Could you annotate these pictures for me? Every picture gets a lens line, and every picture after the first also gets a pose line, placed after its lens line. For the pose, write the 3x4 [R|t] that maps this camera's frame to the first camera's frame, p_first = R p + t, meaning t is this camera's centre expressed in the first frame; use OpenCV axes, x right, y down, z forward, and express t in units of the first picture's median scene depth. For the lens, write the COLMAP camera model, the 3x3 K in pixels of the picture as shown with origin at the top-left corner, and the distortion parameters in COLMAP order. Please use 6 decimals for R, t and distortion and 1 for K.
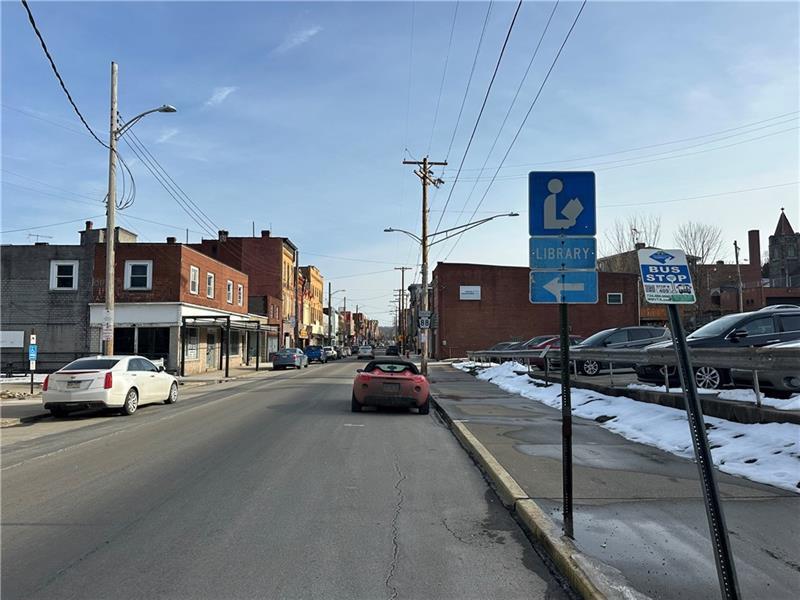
lens RADIAL K [[581.8, 0, 395.9], [0, 581.8, 303.6], [0, 0, 1]] dist [0.062279, -0.087194]
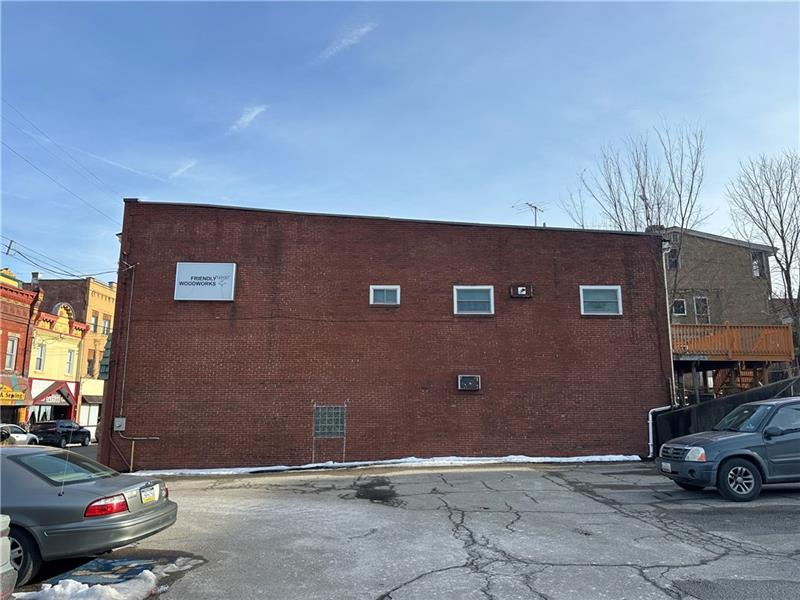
lens RADIAL K [[581.8, 0, 415.0], [0, 581.8, 302.7], [0, 0, 1]] dist [0.062279, -0.087194]
pose [[0.999977, 0.005553, -0.004013, 0.256834], [-0.005965, 0.993763, -0.111357, 0.033607], [0.003369, 0.111378, 0.993772, 0.639754]]
